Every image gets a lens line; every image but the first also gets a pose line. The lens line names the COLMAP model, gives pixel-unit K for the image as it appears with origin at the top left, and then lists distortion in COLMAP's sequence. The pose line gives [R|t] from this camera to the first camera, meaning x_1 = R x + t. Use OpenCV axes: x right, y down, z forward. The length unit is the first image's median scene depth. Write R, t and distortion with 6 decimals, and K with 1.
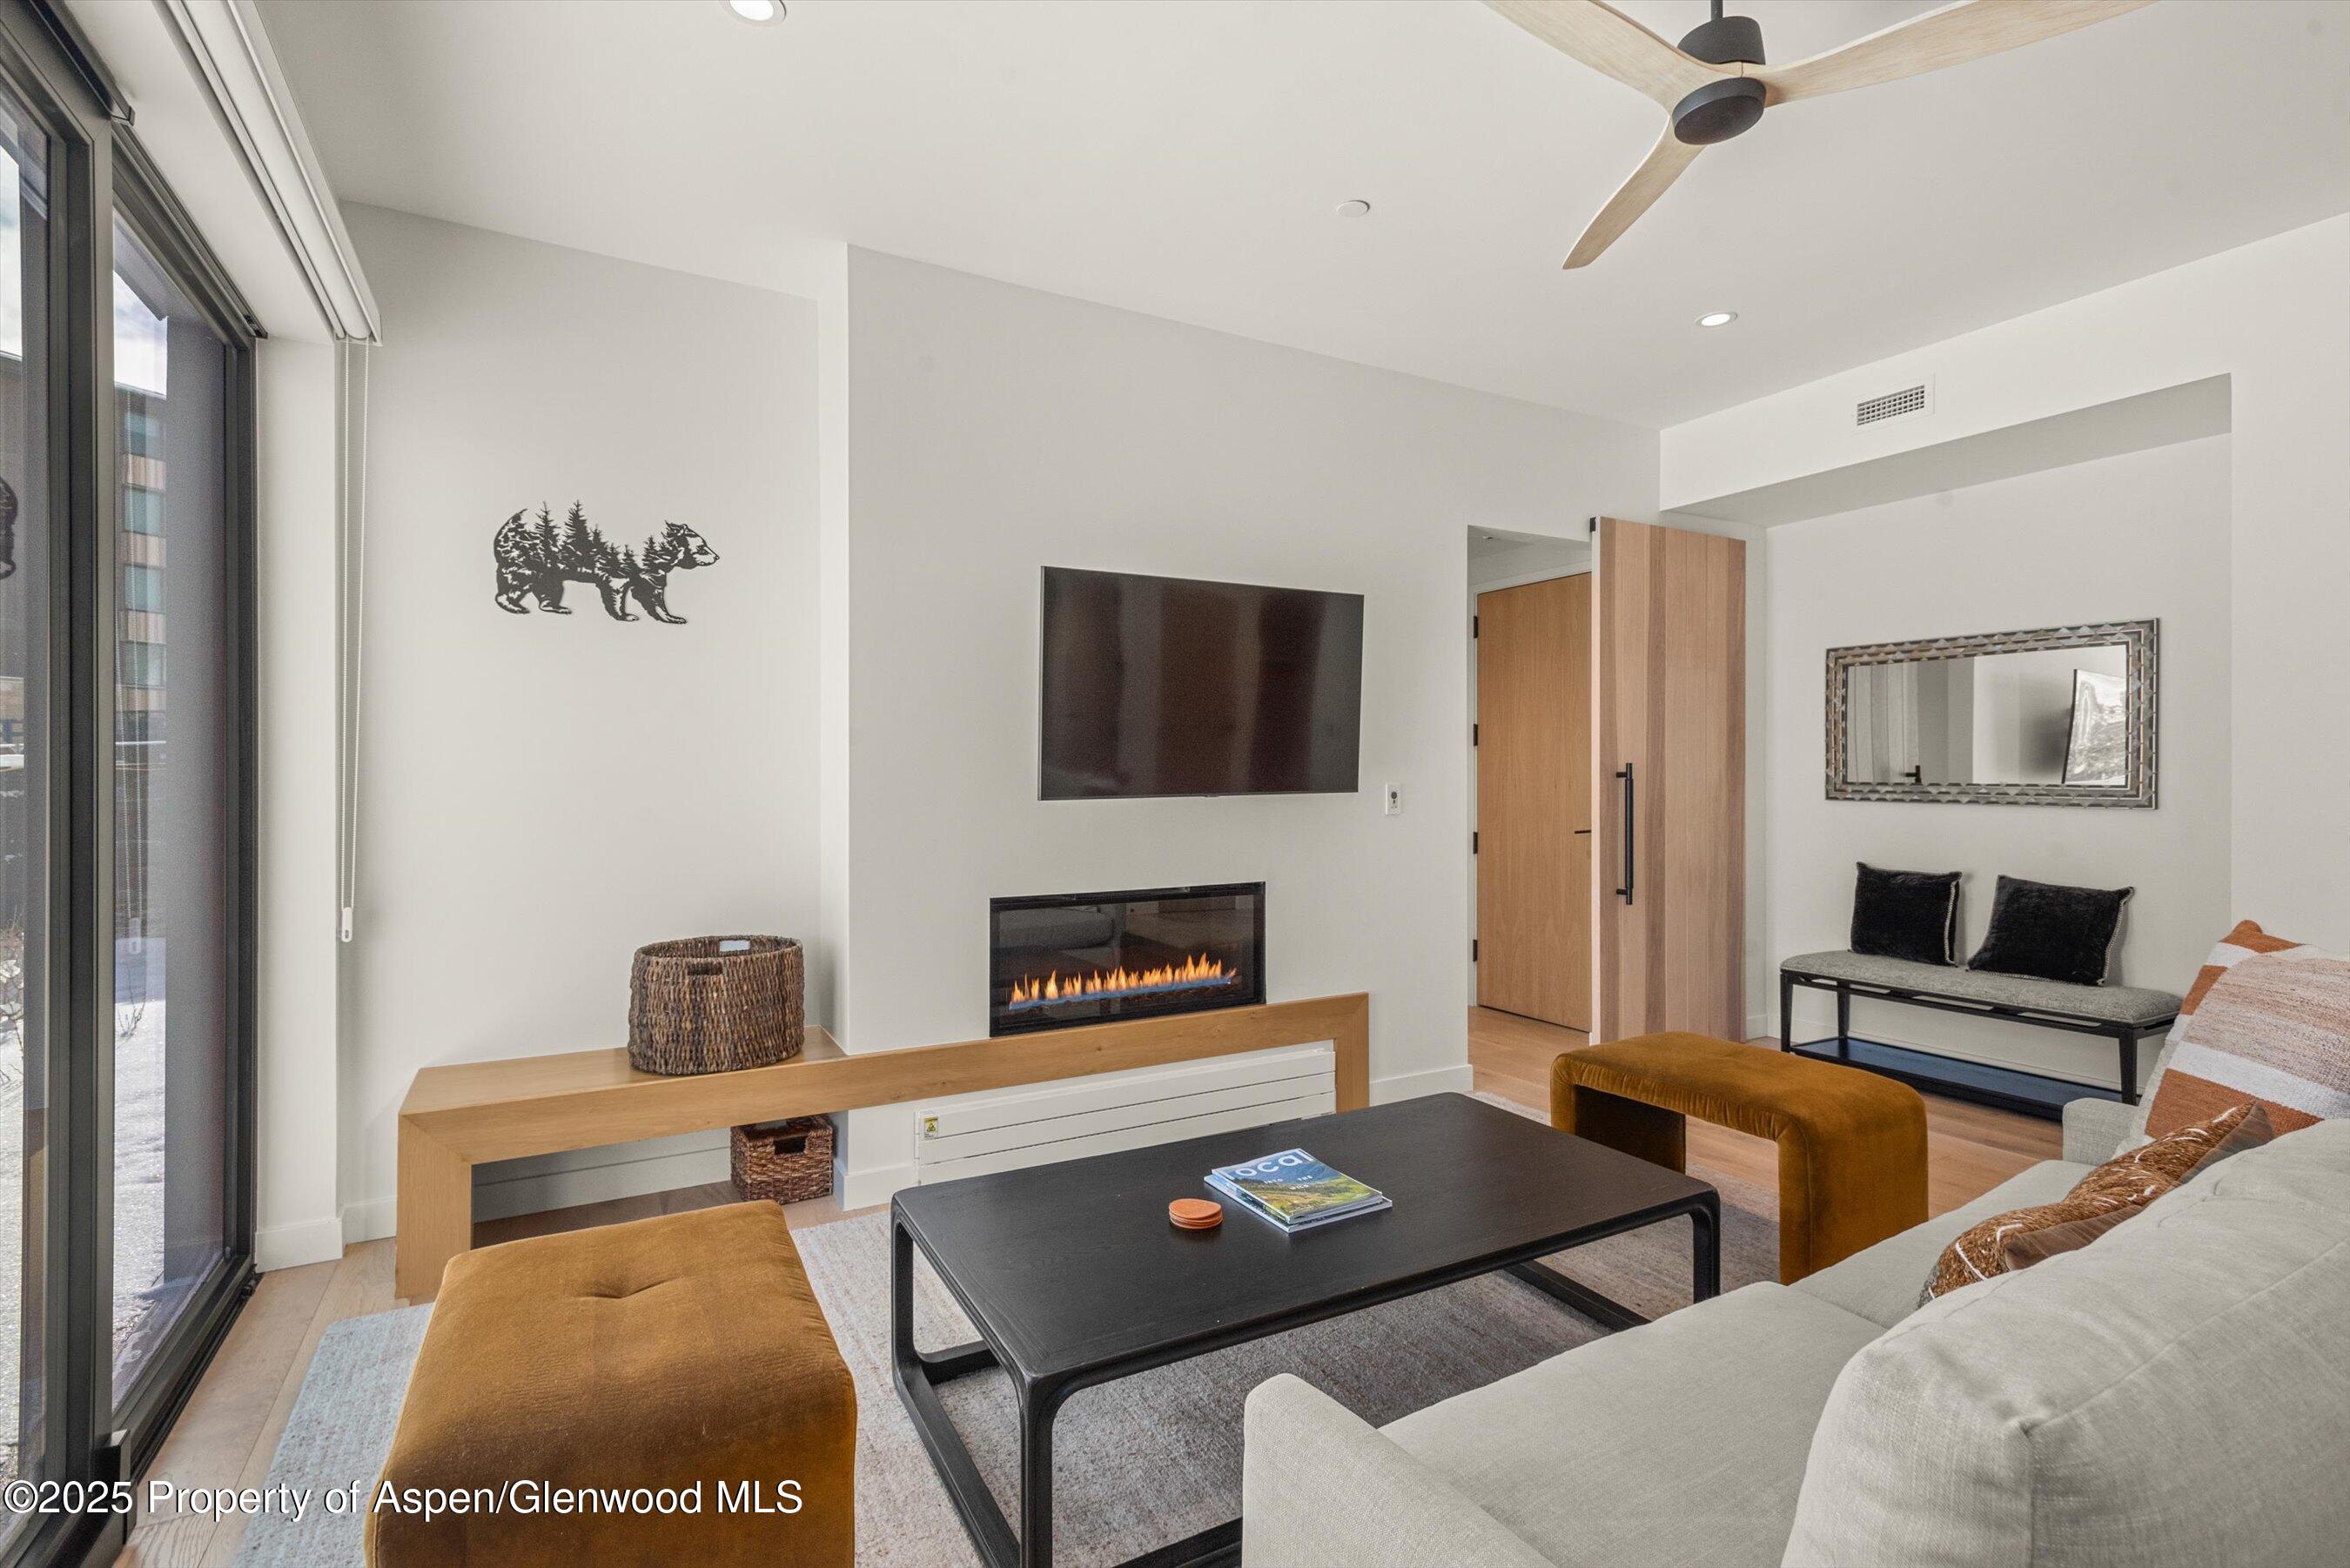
lens RADIAL K [[1093.6, 0, 1174.9], [0, 1093.6, 776.2], [0, 0, 1]] dist [0.000309, -0.000839]
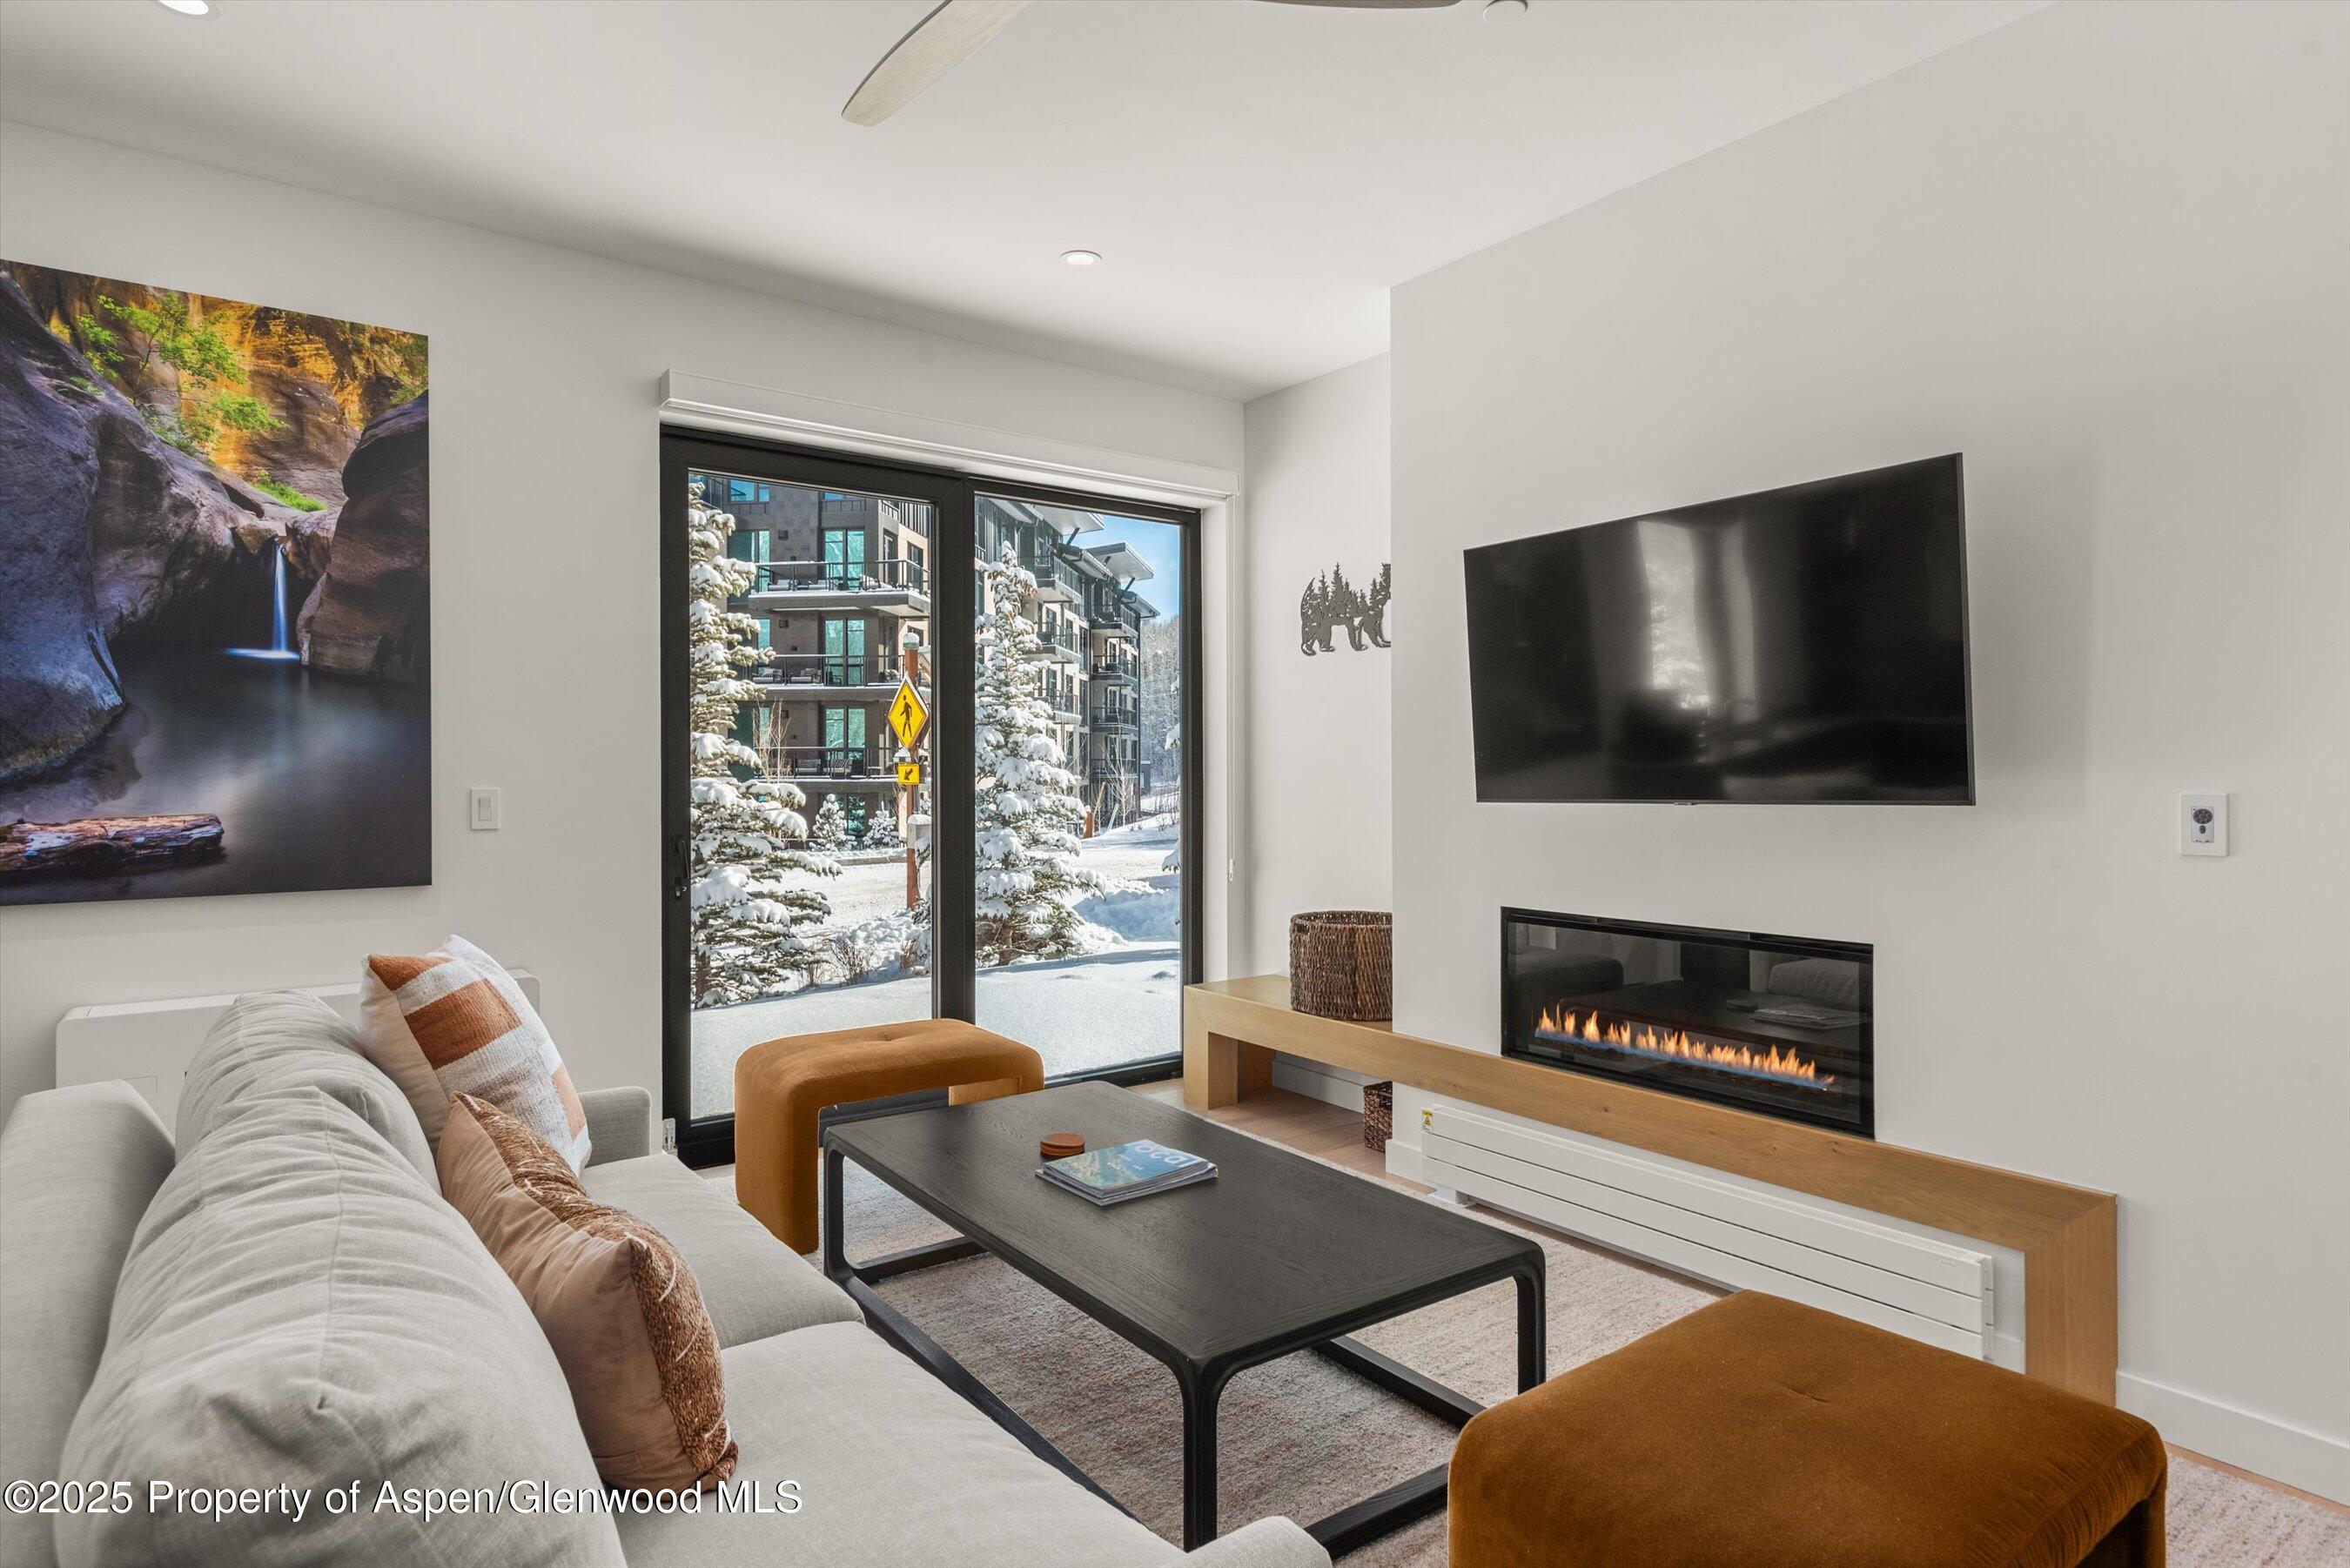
lens RADIAL K [[1253.9, 0, 1181.5], [0, 1253.9, 775.6], [0, 0, 1]] dist [0.007063, -0.003009]
pose [[0.146905, -0.003506, -0.989144, 0.856596], [-0.008174, 0.999955, -0.004759, 0.007234], [0.989117, 0.008785, 0.146870, 0.583073]]
